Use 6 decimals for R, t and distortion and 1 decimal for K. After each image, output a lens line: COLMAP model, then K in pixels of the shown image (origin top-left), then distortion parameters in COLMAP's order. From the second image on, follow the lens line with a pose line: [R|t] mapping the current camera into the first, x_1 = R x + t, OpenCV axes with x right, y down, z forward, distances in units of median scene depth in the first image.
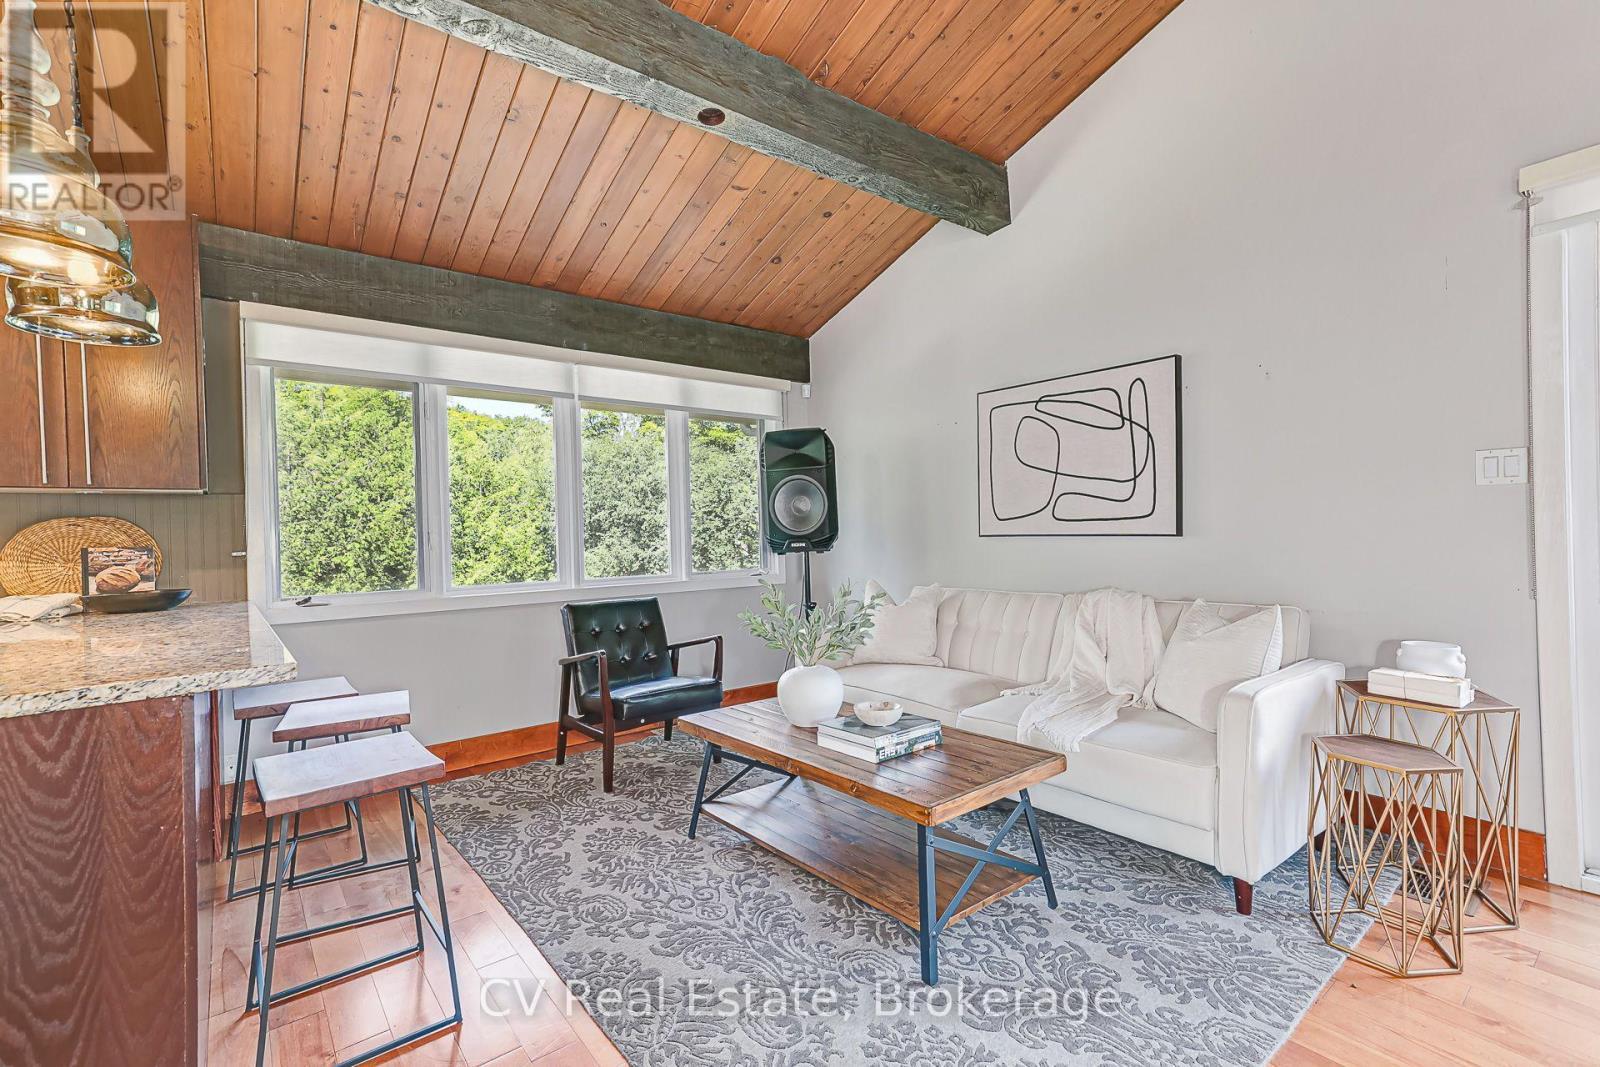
lens RADIAL K [[726.1, 0, 795.1], [0, 726.1, 535.1], [0, 0, 1]] dist [0.028163, 0.000845]
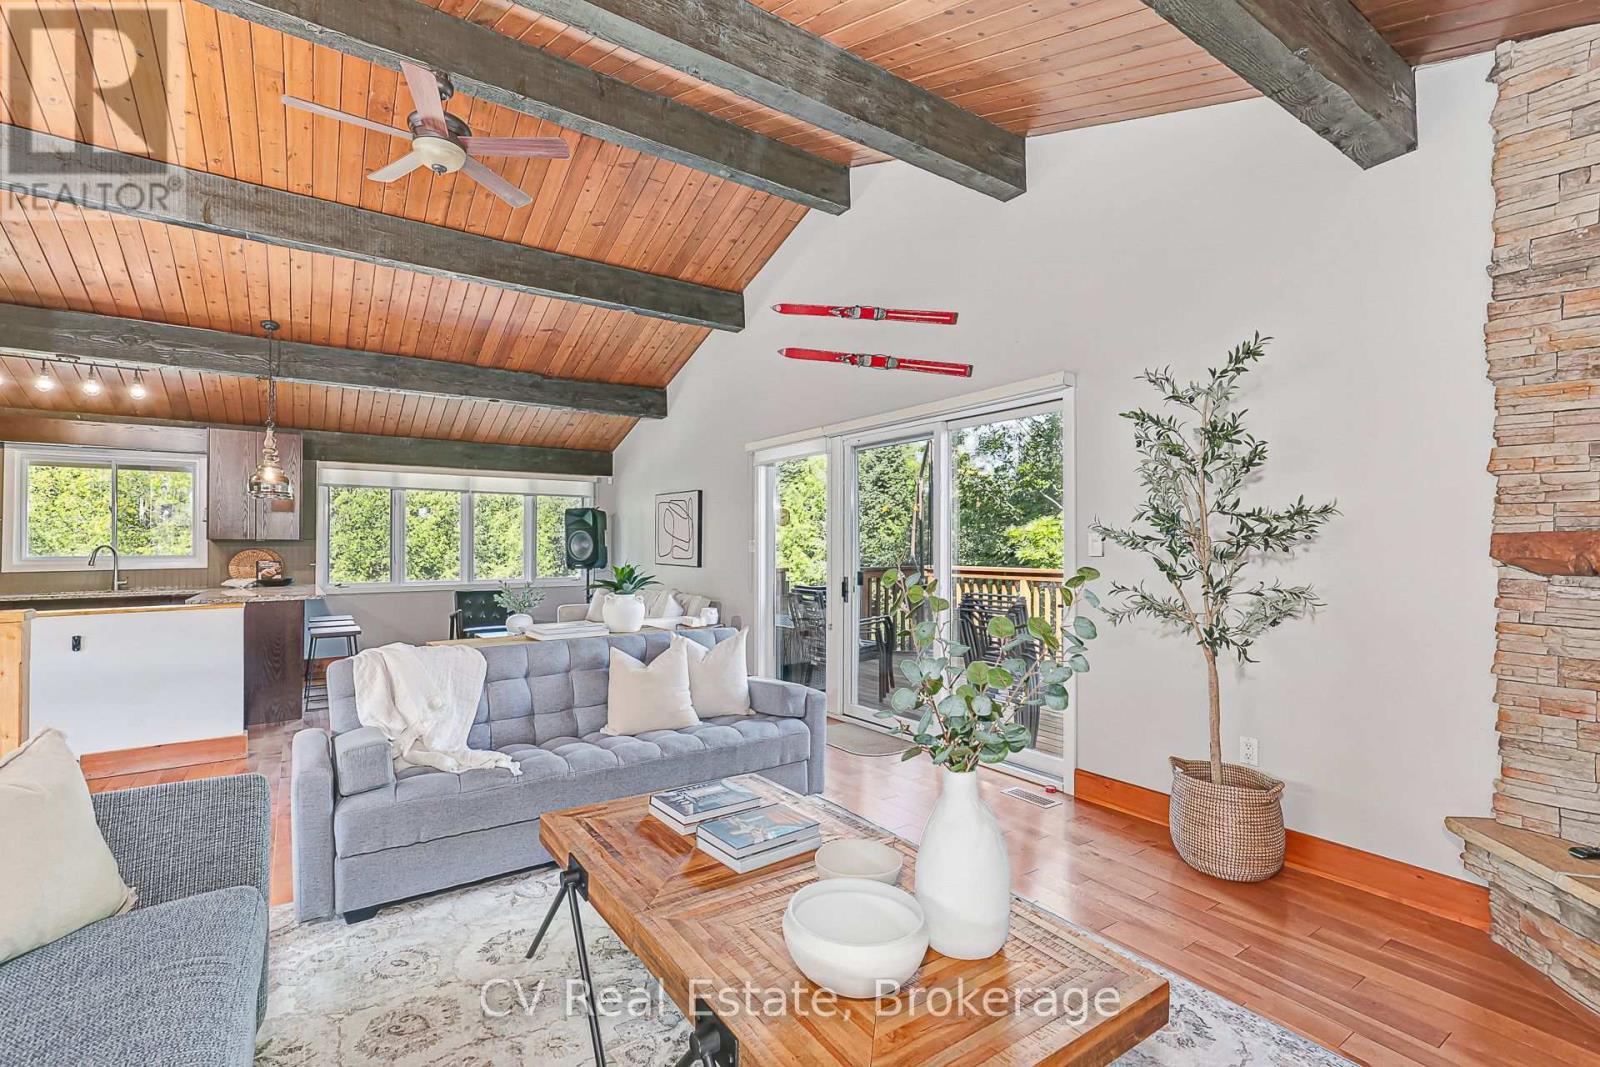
lens RADIAL K [[726.1, 0, 795.1], [0, 726.1, 535.1], [0, 0, 1]] dist [0.028163, 0.000845]
pose [[0.997633, 0.022760, -0.064887, 0.802523], [-0.023551, 0.999657, -0.011456, -0.065438], [0.064604, 0.012957, 0.997827, -1.068792]]
